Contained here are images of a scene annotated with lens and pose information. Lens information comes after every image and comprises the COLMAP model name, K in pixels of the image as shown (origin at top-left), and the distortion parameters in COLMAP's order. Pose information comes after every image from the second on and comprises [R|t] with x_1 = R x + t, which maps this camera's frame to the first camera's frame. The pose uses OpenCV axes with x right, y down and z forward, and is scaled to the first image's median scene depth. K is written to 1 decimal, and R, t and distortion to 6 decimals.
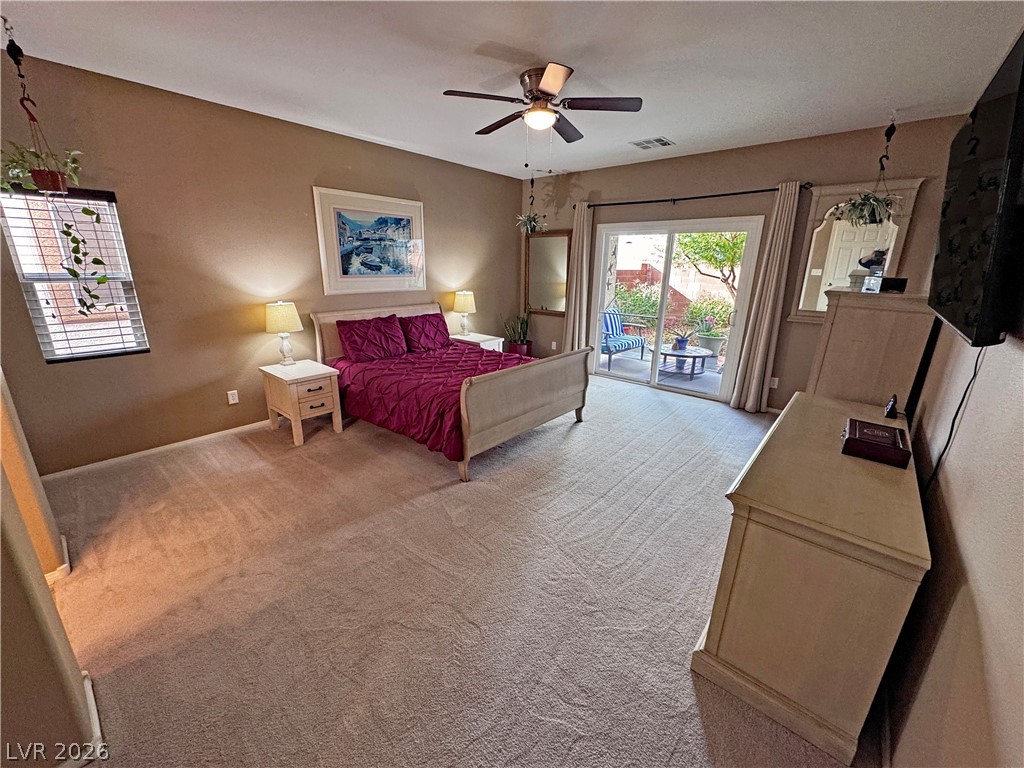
lens RADIAL K [[406.8, 0, 512.5], [0, 406.8, 383.2], [0, 0, 1]] dist [-0.002443, 0.000387]
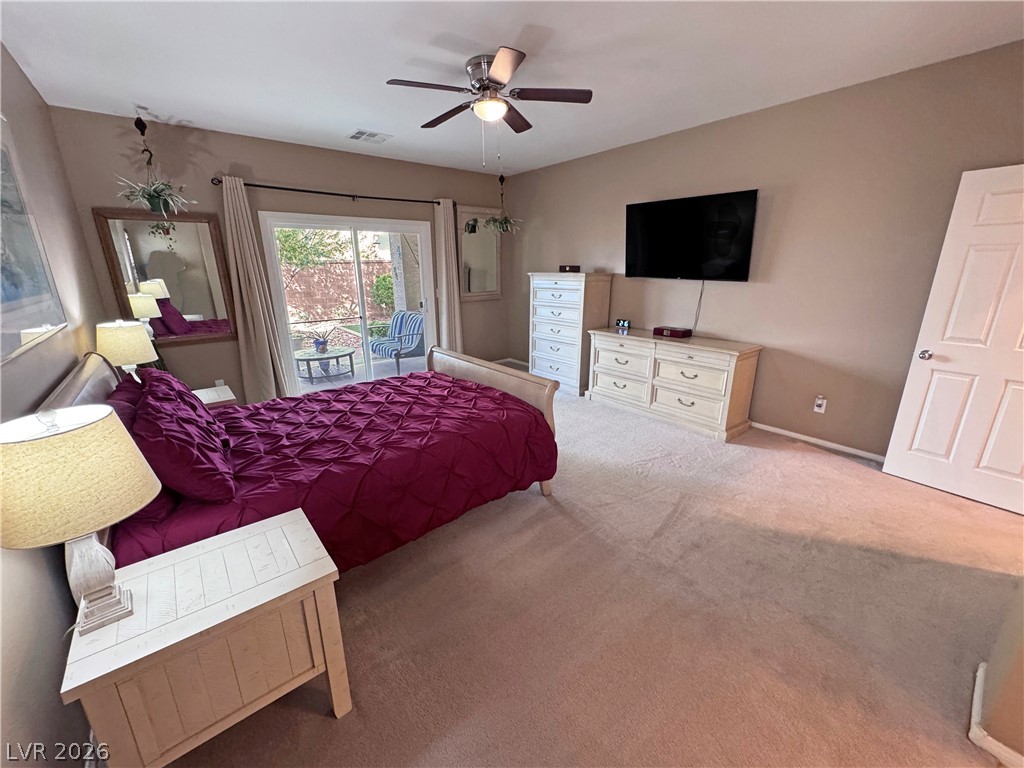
lens RADIAL K [[406.8, 0, 512.5], [0, 406.8, 383.2], [0, 0, 1]] dist [-0.002443, 0.000387]
pose [[0.156203, -0.293220, 0.943198, -0.665024], [0.293712, 0.925513, 0.239081, -0.170452], [-0.943045, 0.239683, 0.230690, 0.572260]]
